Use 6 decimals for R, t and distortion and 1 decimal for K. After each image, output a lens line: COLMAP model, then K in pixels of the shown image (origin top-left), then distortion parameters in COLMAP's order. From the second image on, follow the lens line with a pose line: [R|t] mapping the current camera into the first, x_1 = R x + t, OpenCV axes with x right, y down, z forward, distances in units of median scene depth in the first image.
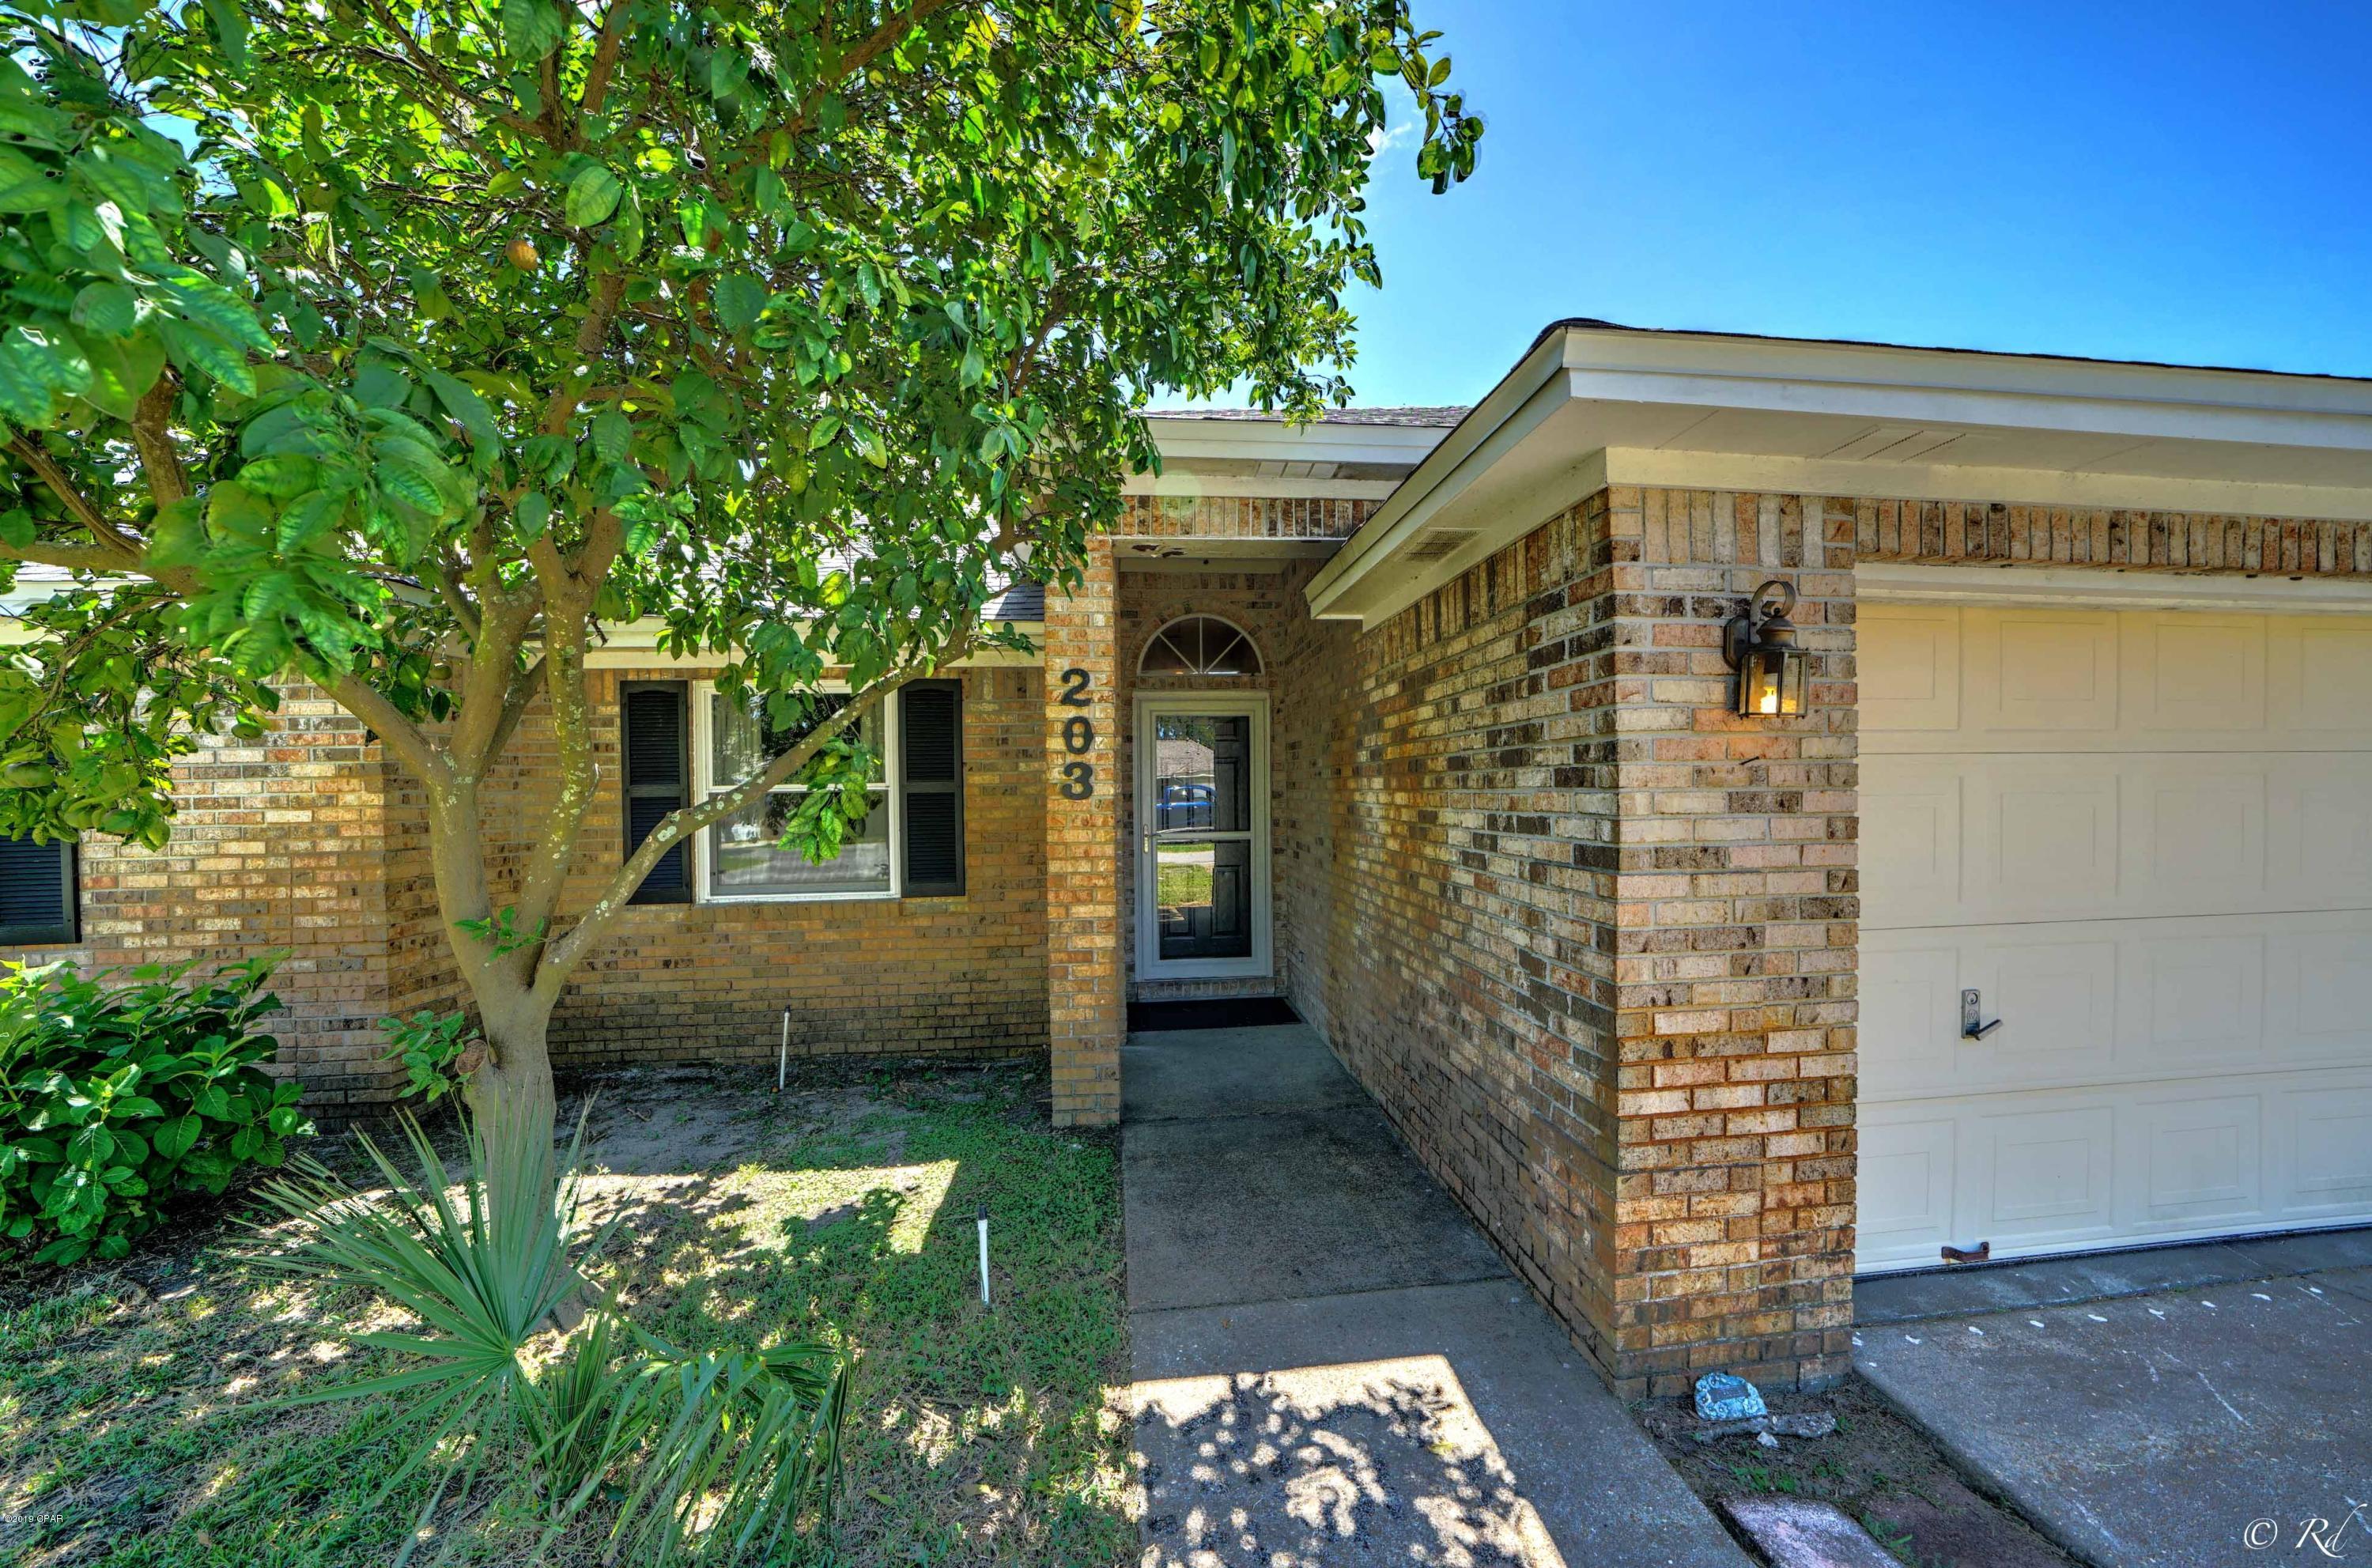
lens RADIAL K [[815.8, 0, 1191.8], [0, 815.8, 811.9], [0, 0, 1]] dist [-0.021955, 0.001296]
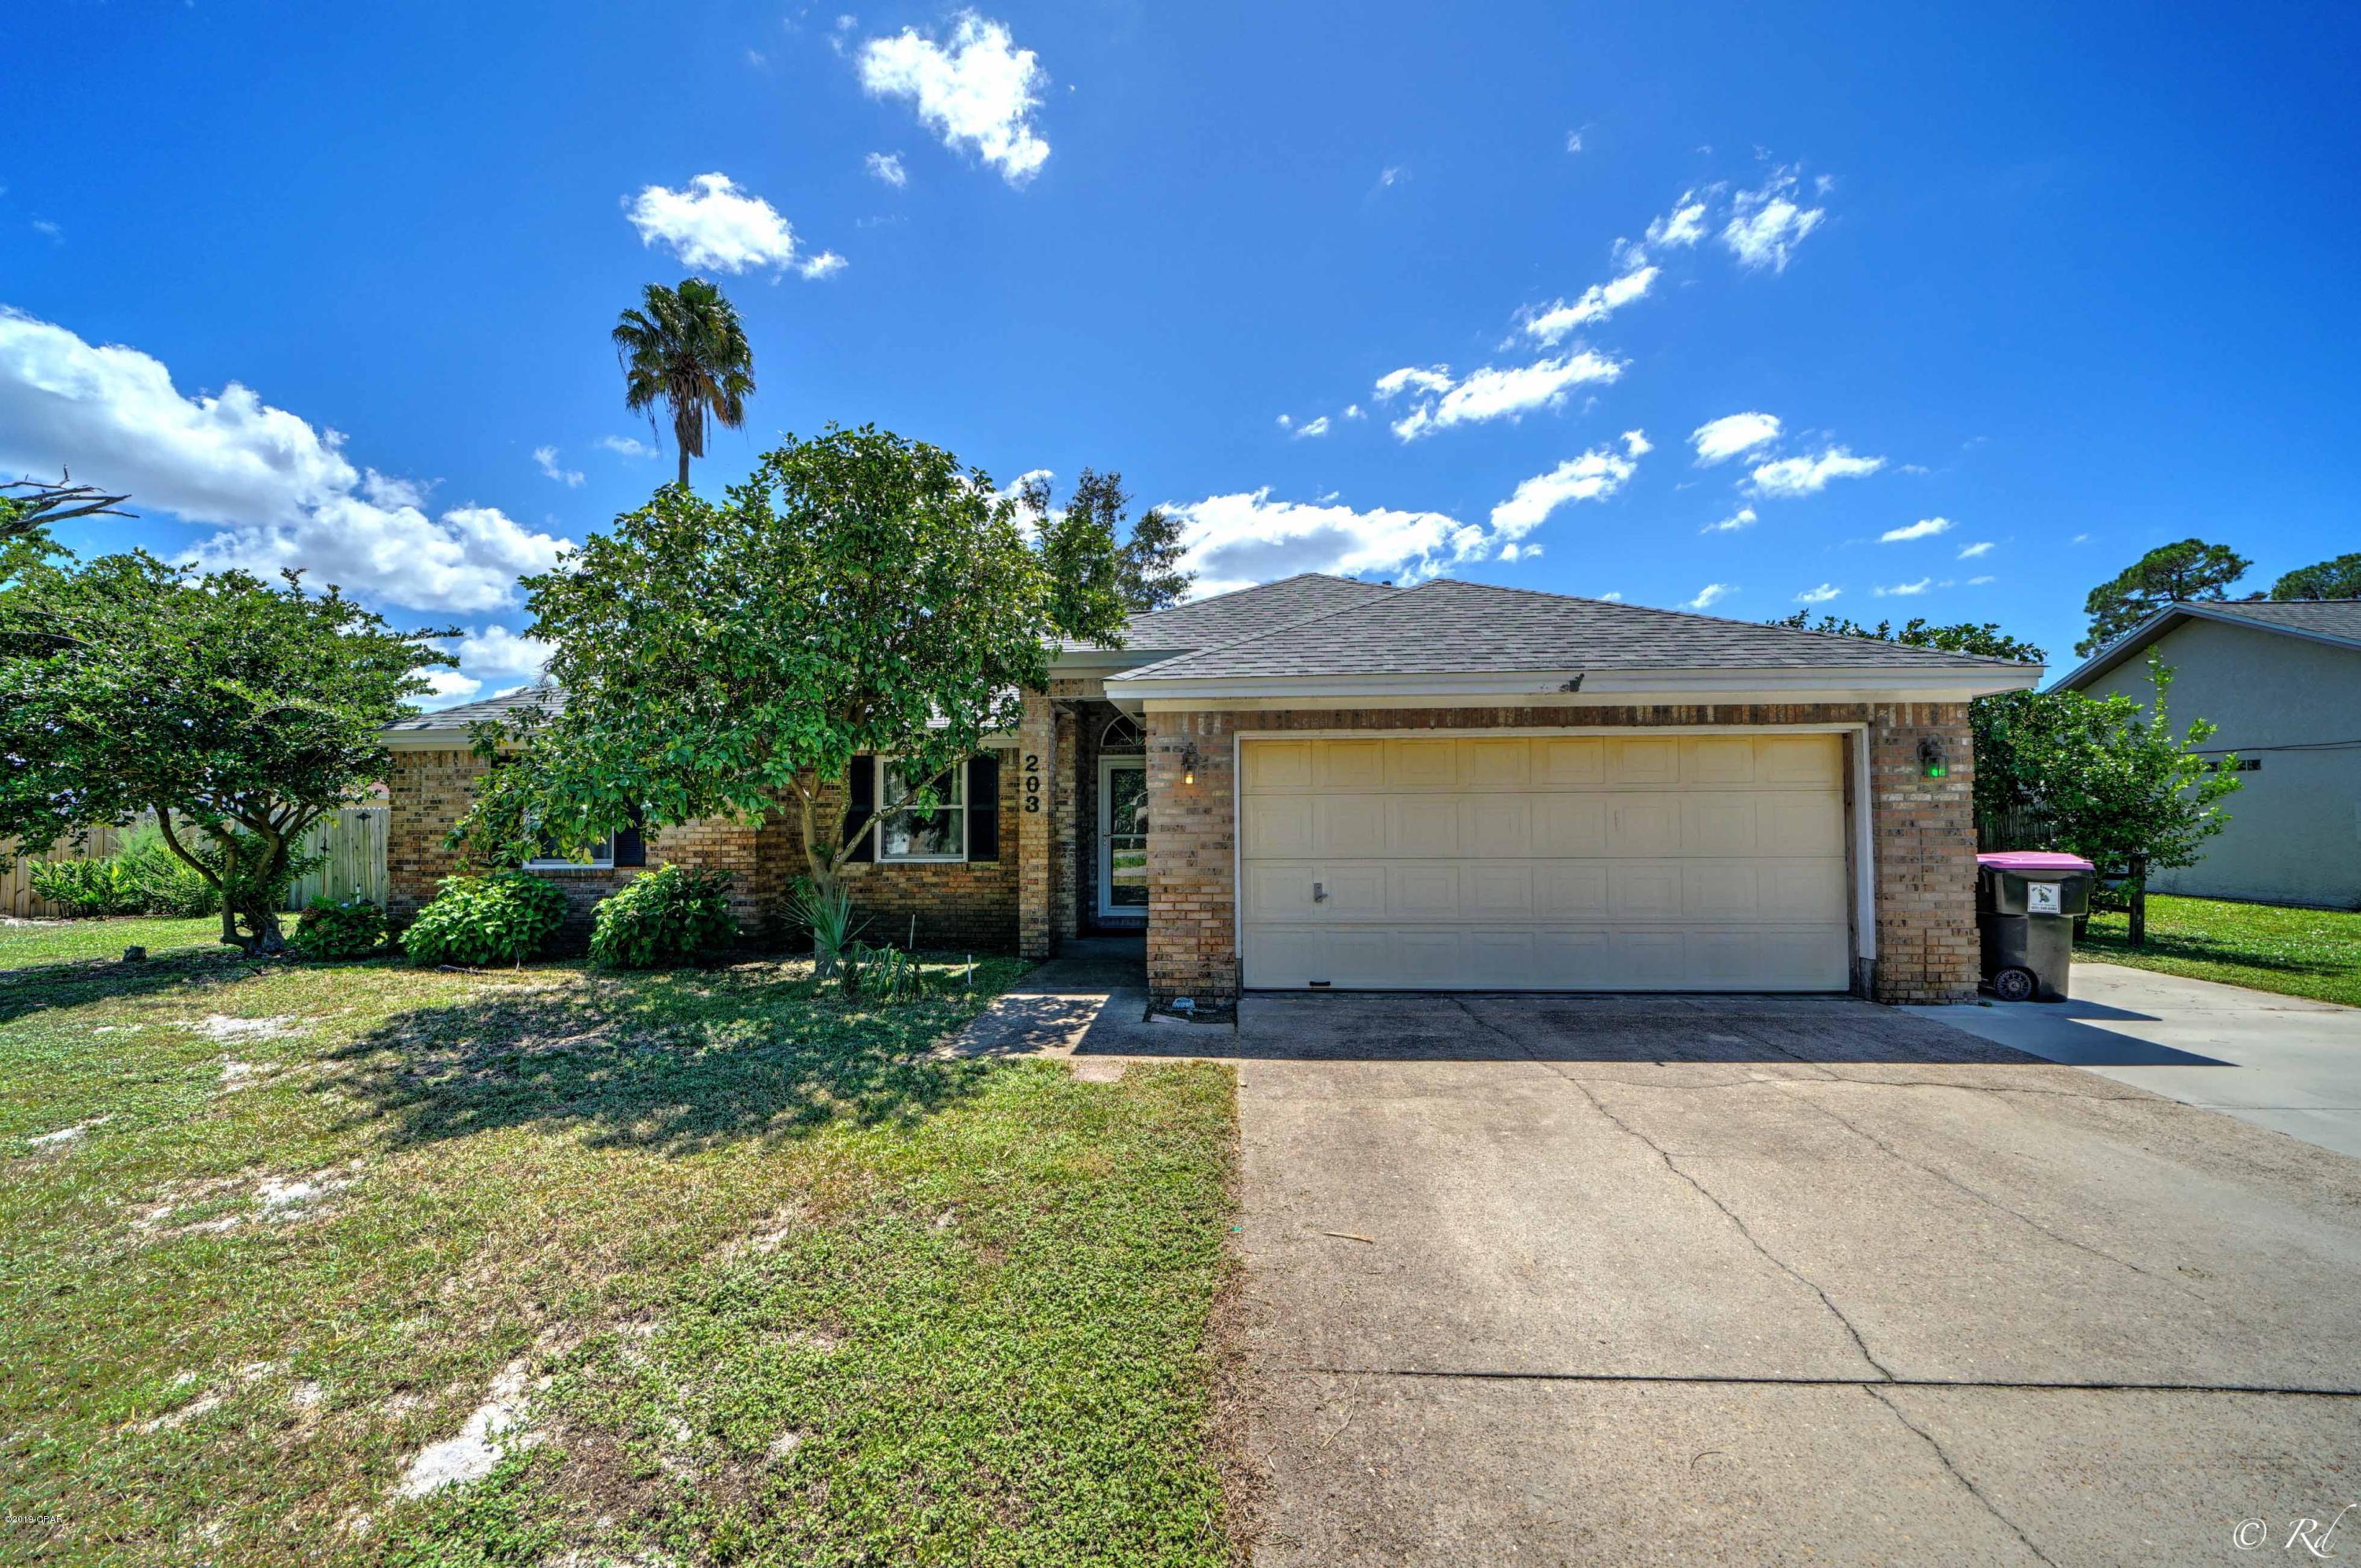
lens RADIAL K [[811.9, 0, 1172.9], [0, 811.9, 815.1], [0, 0, 1]] dist [-0.021955, 0.001296]
pose [[0.984177, 0.007535, -0.177027, 1.138280], [-0.012752, 0.999517, -0.028349, 0.091474], [0.176728, 0.030158, 0.983798, -2.042007]]
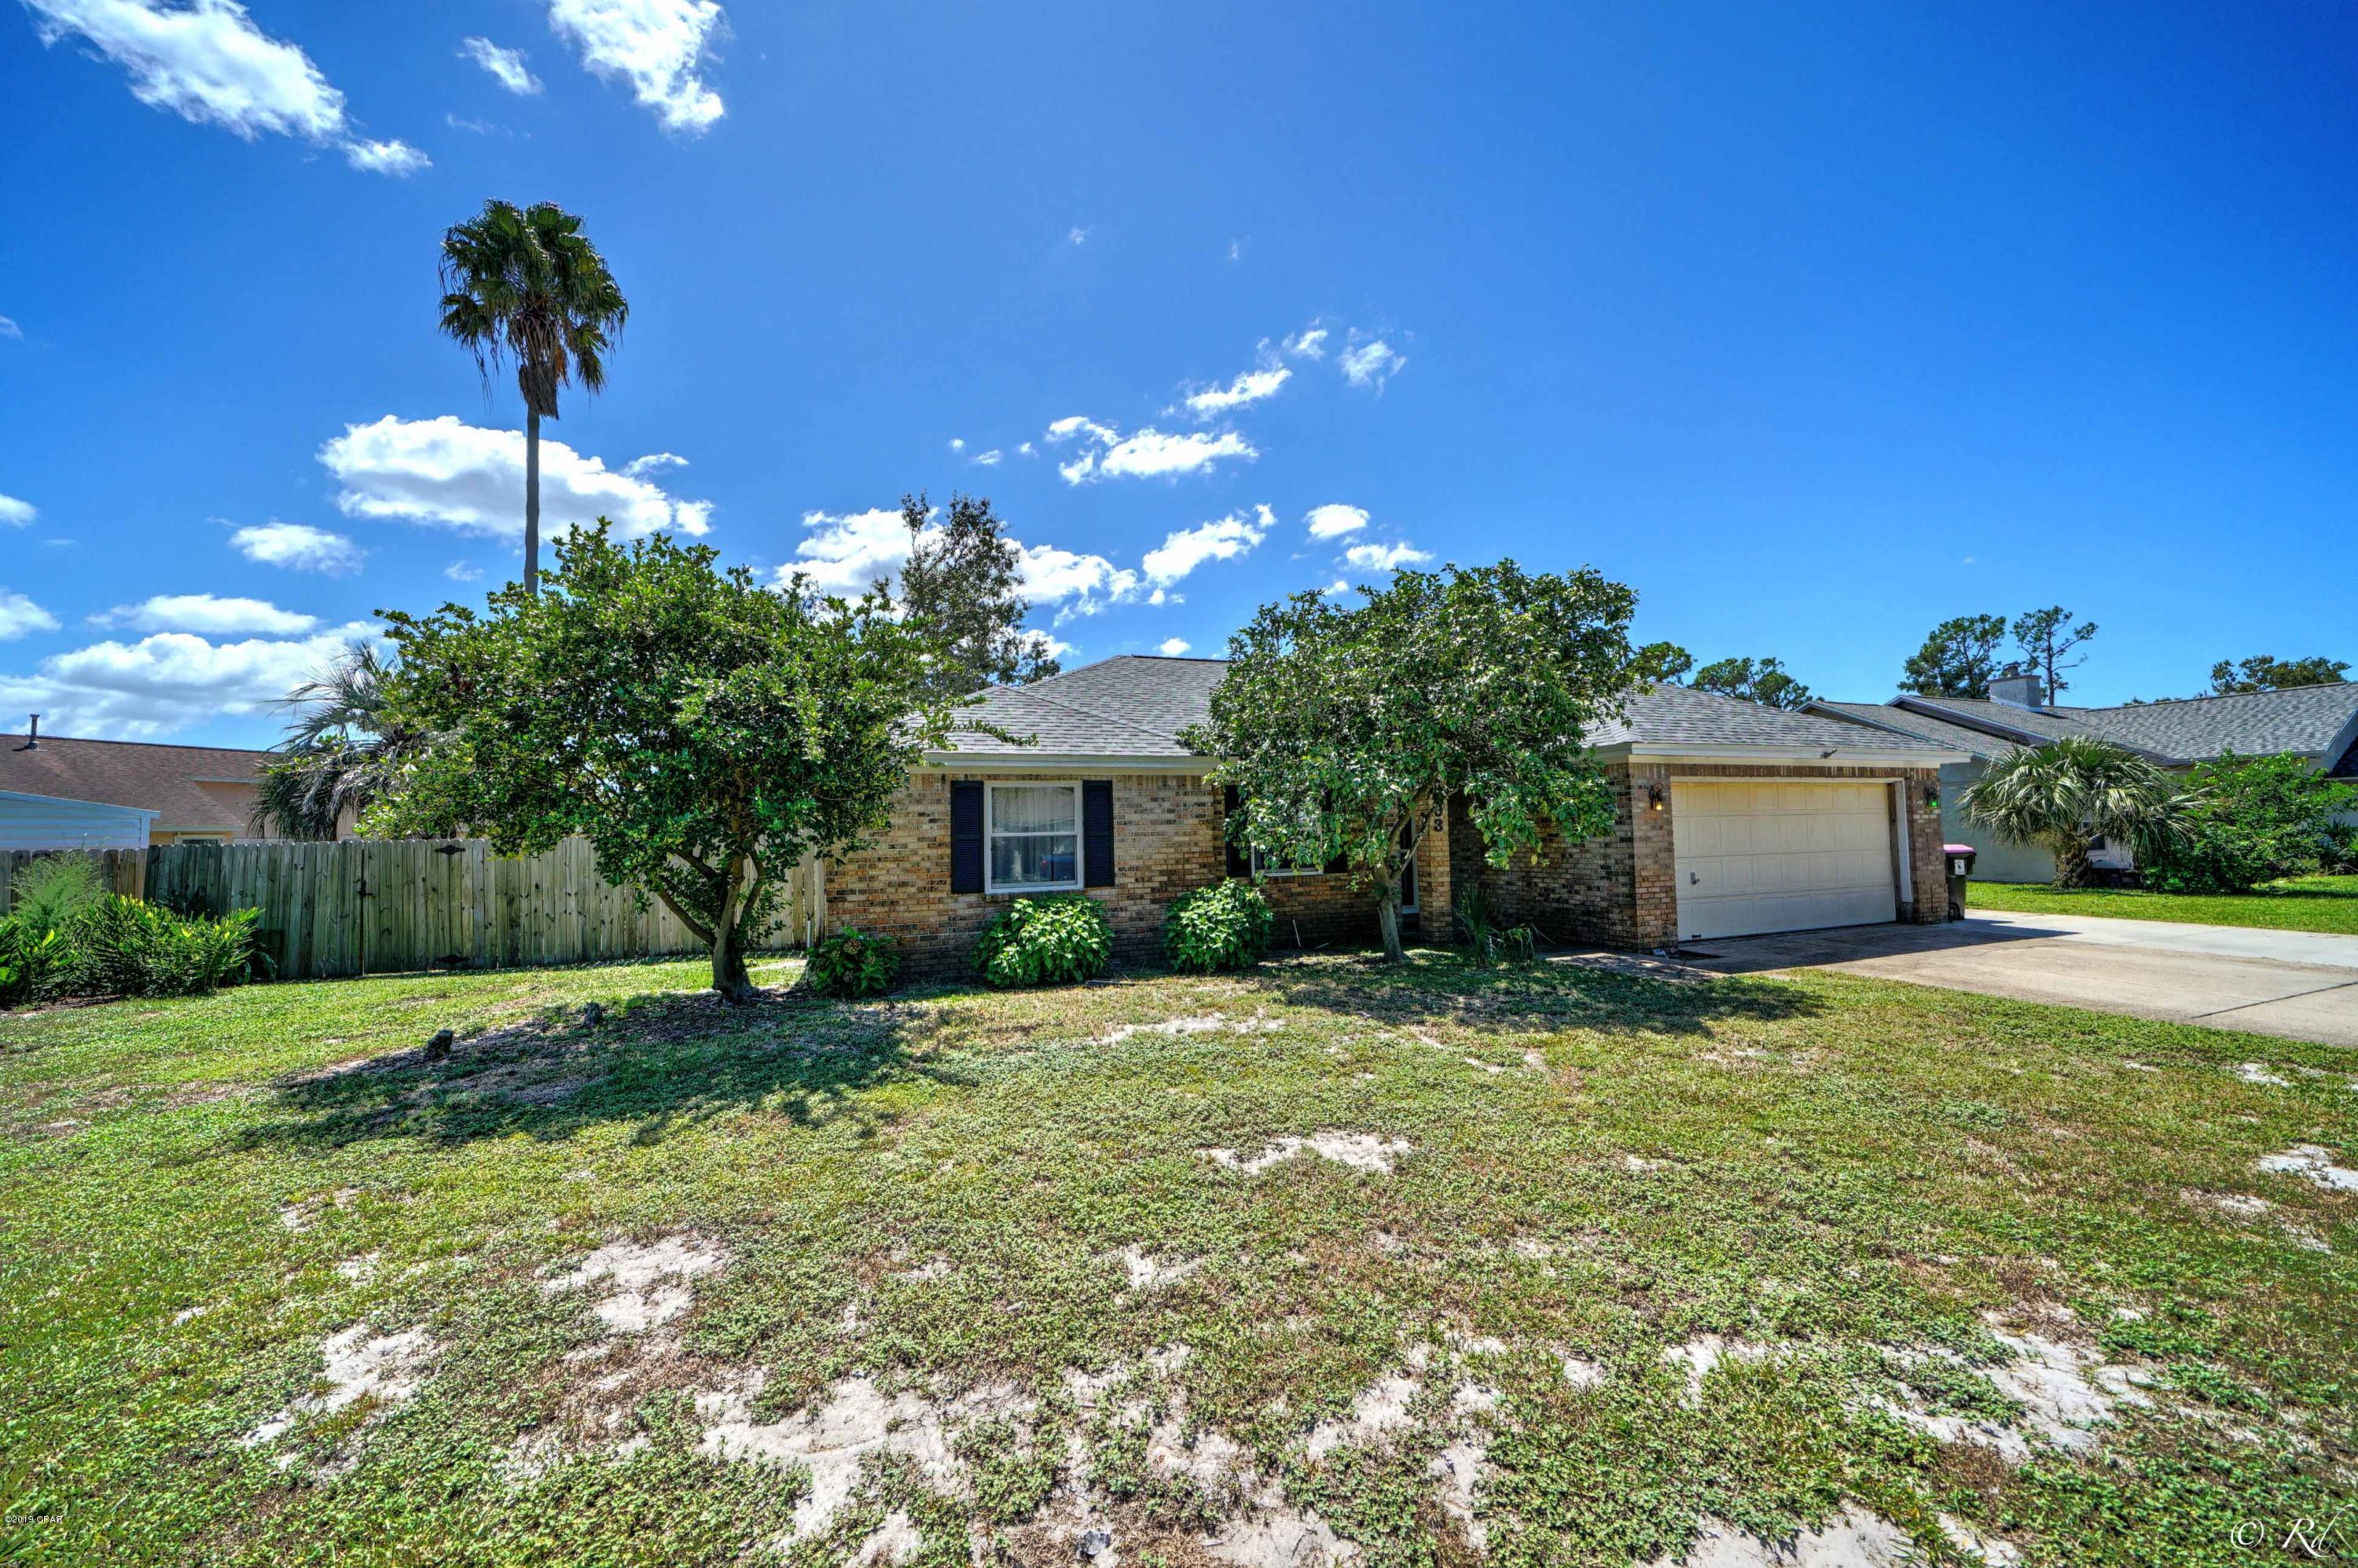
lens RADIAL K [[810.9, 0, 1168.2], [0, 810.9, 818.9], [0, 0, 1]] dist [-0.021955, 0.001296]
pose [[0.972903, -0.001238, 0.231211, -3.159178], [0.014499, 0.998344, -0.055662, 0.158401], [-0.230759, 0.057506, 0.971310, -2.918871]]
